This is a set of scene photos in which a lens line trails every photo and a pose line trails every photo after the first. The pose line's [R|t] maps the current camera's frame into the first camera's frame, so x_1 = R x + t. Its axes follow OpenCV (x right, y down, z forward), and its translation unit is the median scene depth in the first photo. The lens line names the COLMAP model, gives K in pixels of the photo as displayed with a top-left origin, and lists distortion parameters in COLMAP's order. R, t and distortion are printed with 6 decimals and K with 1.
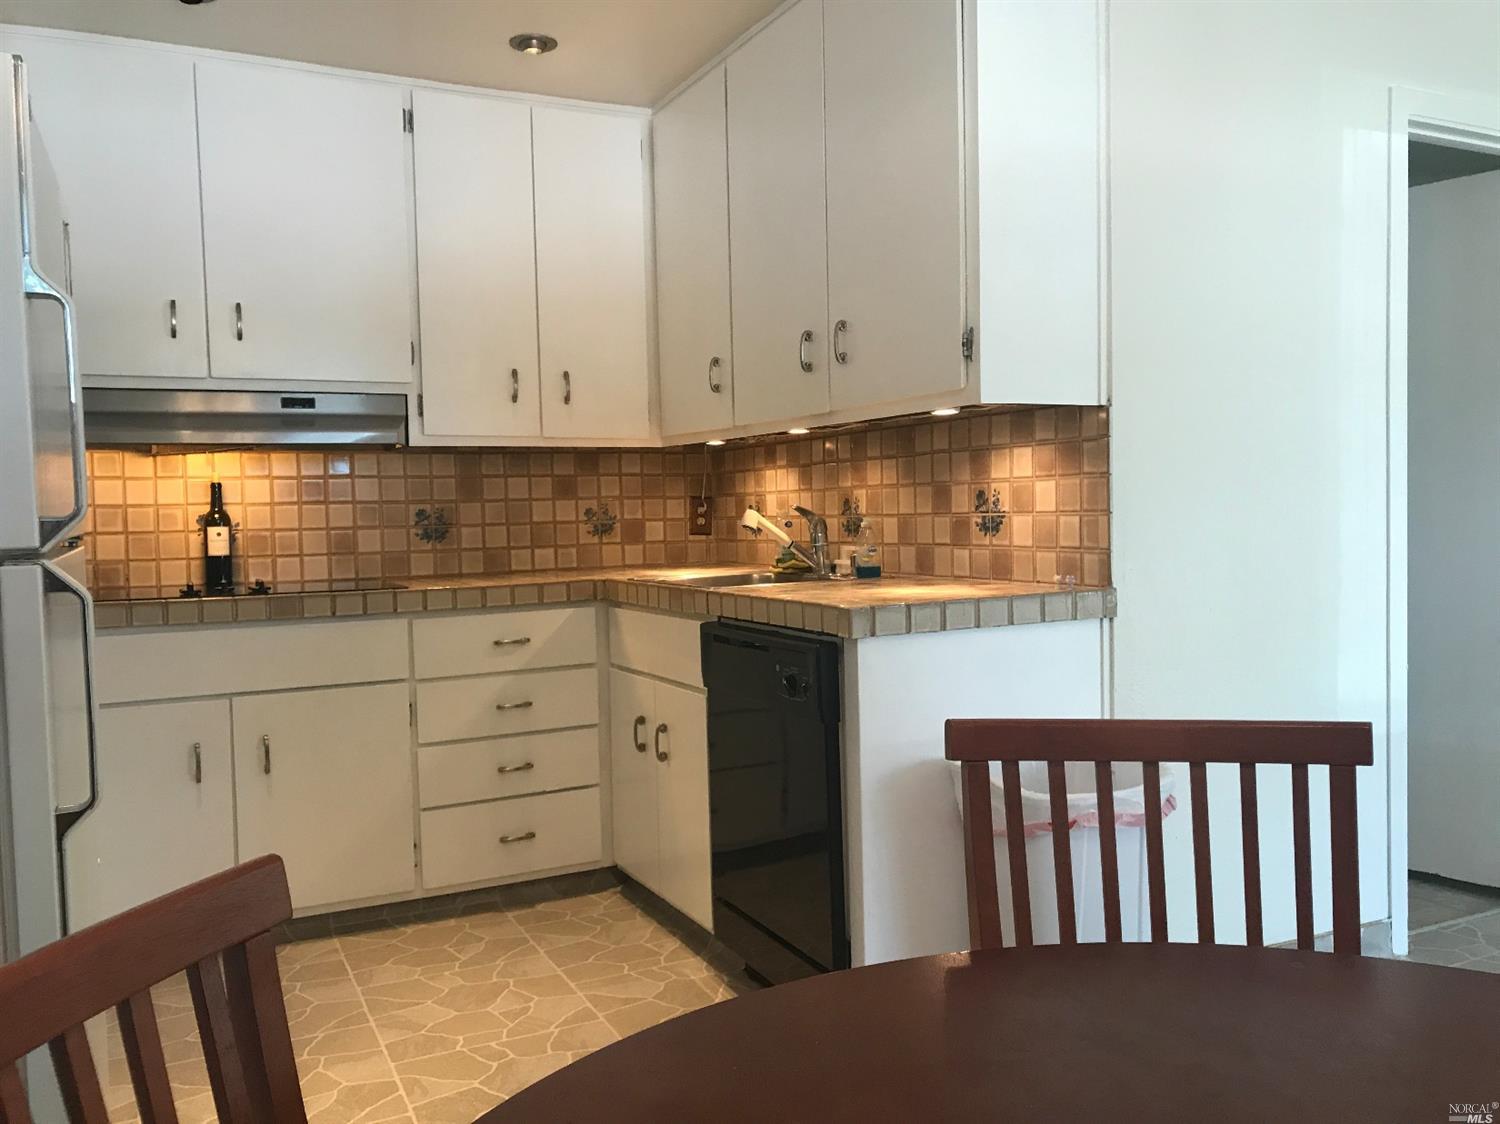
lens RADIAL K [[1209.2, 0, 750.0], [0, 1209.2, 562.0], [0, 0, 1]] dist [0.076916, -0.192502]
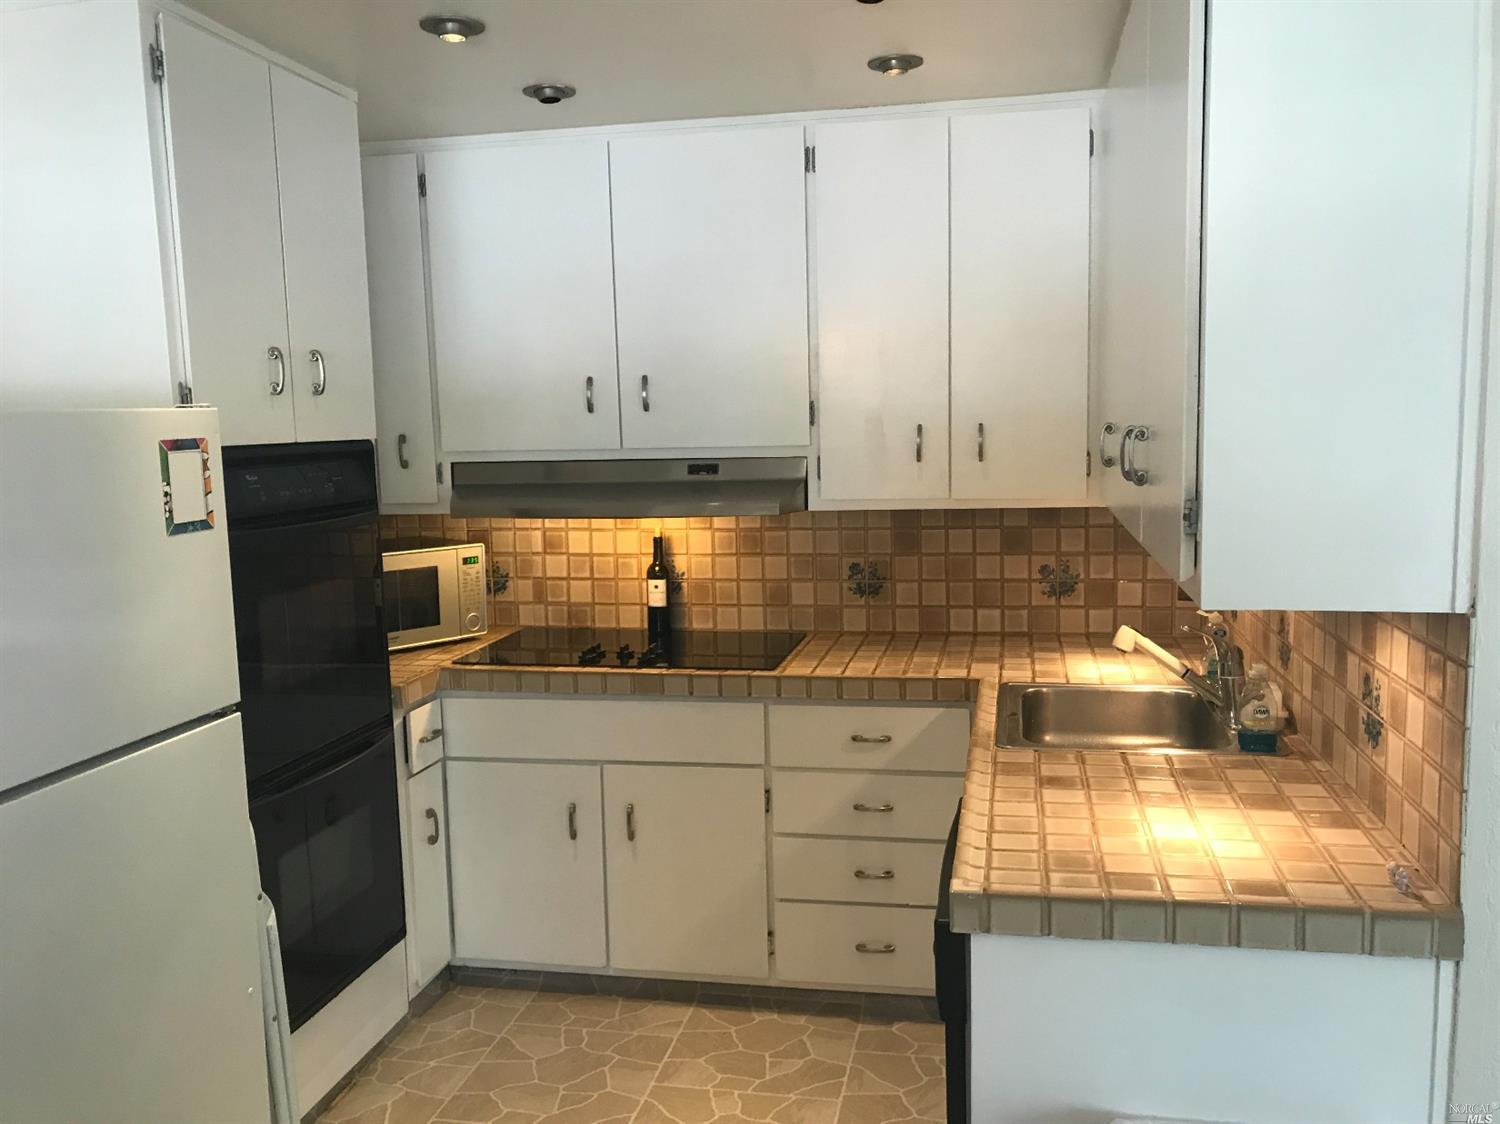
lens RADIAL K [[1219.5, 0, 750.0], [0, 1219.5, 562.0], [0, 0, 1]] dist [0.074804, -0.101335]
pose [[0.790265, 0.072223, -0.608495, 0.267344], [-0.020068, 0.995548, 0.092100, -0.142009], [0.612437, -0.060572, 0.788195, 0.216260]]
